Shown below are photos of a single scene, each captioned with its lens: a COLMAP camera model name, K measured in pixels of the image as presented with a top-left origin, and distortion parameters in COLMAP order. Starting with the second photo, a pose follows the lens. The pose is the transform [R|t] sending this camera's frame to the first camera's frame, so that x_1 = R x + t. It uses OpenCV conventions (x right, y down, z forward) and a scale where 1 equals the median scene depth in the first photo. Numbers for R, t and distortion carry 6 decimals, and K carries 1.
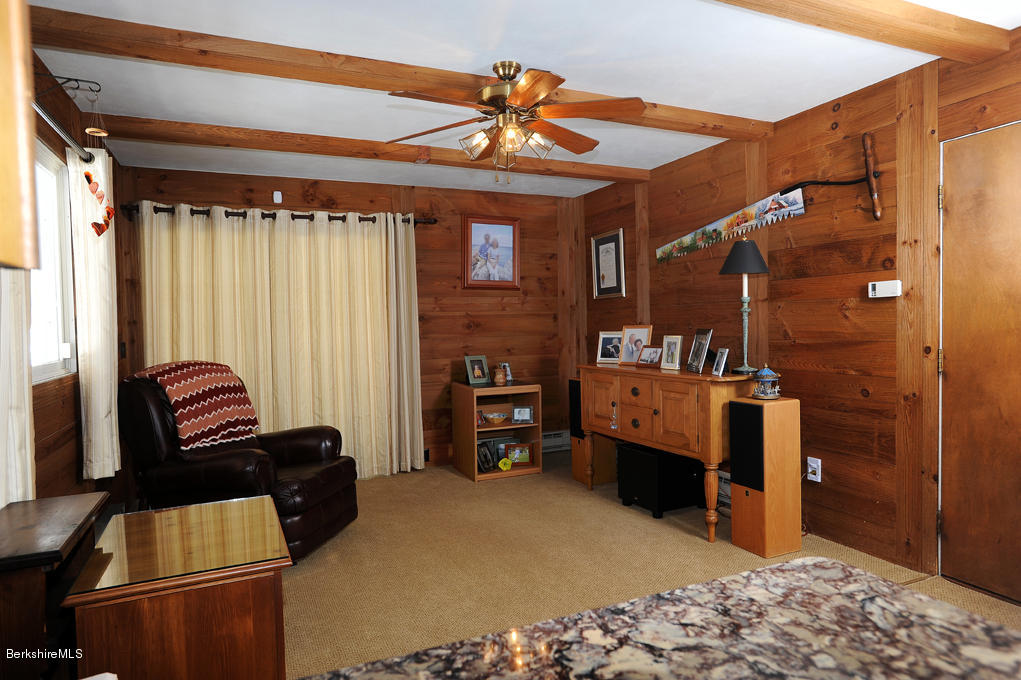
lens RADIAL K [[604.3, 0, 510.5], [0, 604.3, 340.0], [0, 0, 1]] dist [0.001626, 0.000329]
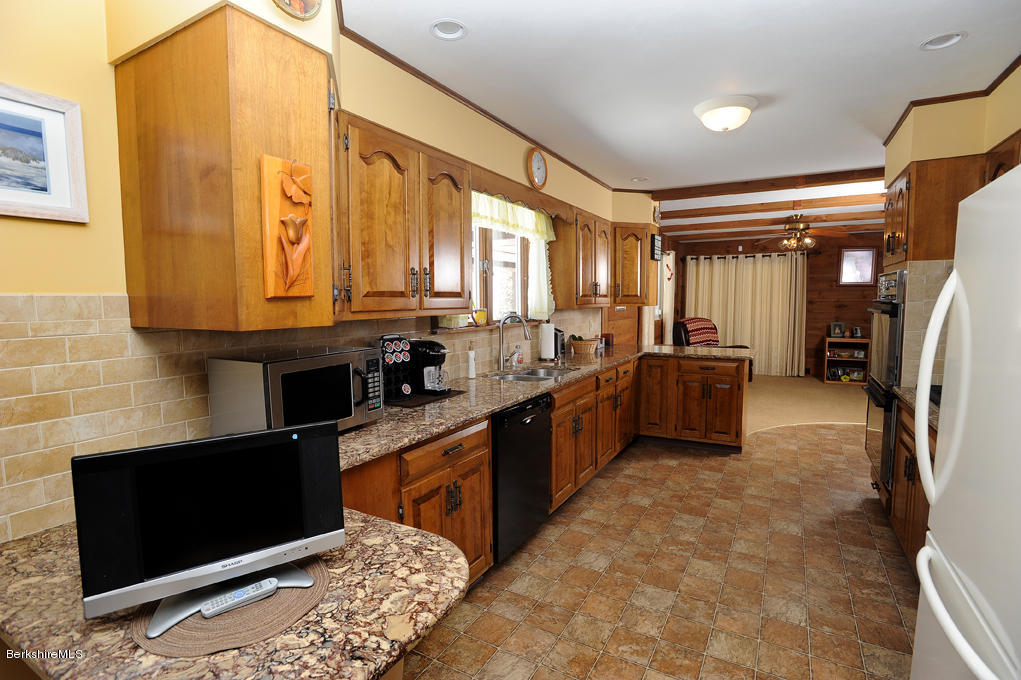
lens RADIAL K [[540.0, 0, 510.5], [0, 540.0, 340.0], [0, 0, 1]] dist [-0.001249, -0.000684]
pose [[0.618315, 0.075679, -0.782279, 0.716976], [-0.029639, 0.996890, 0.073014, -0.014073], [0.785372, -0.021960, 0.618635, -0.977274]]
